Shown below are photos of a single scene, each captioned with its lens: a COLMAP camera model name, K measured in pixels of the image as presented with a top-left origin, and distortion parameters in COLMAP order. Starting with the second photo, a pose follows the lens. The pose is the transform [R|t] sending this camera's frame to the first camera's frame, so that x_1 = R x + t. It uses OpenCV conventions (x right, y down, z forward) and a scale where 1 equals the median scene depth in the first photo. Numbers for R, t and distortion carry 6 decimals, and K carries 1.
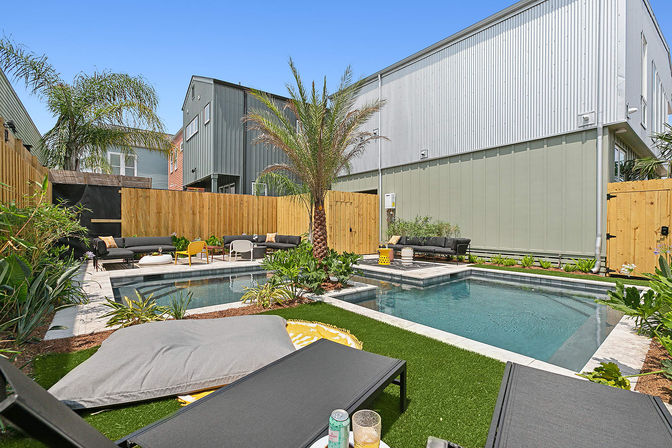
lens RADIAL K [[319.6, 0, 337.7], [0, 319.6, 223.2], [0, 0, 1]] dist [-0.024740, 0.013161]
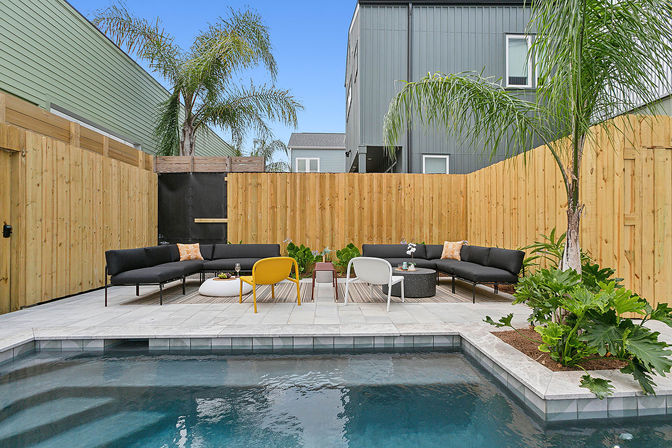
lens RADIAL K [[319.6, 0, 337.7], [0, 319.6, 223.3], [0, 0, 1]] dist [-0.024740, 0.013161]
pose [[0.812061, -0.018346, -0.583284, -0.066439], [0.001536, 0.999569, -0.029302, 0.018176], [0.583570, 0.022900, 0.811740, 0.516402]]
